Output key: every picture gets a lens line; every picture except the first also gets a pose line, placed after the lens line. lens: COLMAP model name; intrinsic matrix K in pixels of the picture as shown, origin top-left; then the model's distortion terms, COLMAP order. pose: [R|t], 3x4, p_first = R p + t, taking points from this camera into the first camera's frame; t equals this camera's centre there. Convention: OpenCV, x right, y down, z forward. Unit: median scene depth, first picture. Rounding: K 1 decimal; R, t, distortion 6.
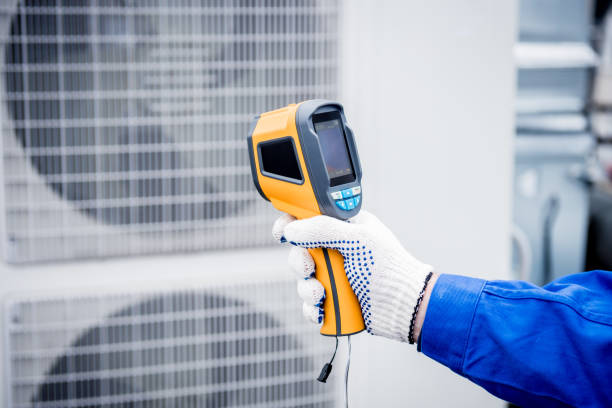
lens RADIAL K [[1011.1, 0, 305.2], [0, 1011.1, 199.3], [0, 0, 1]] dist [-0.011184, 0.000000]
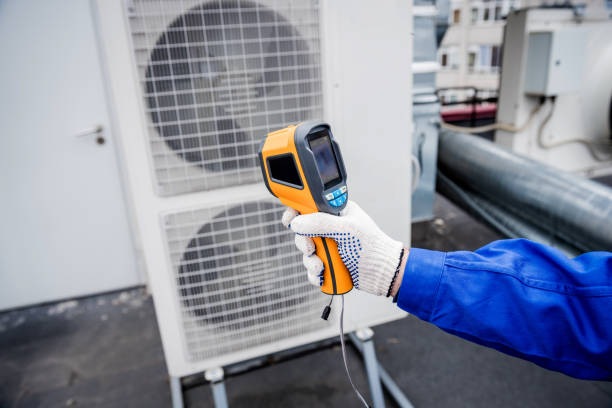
lens RADIAL K [[423.2, 0, 307.5], [0, 423.2, 201.4], [0, 0, 1]] dist [-0.075677, 0.020554]
pose [[0.998058, -0.060583, -0.014492, 0.010018], [0.062095, 0.986082, 0.154229, -0.082371], [0.004947, -0.154829, 0.987929, 0.456019]]
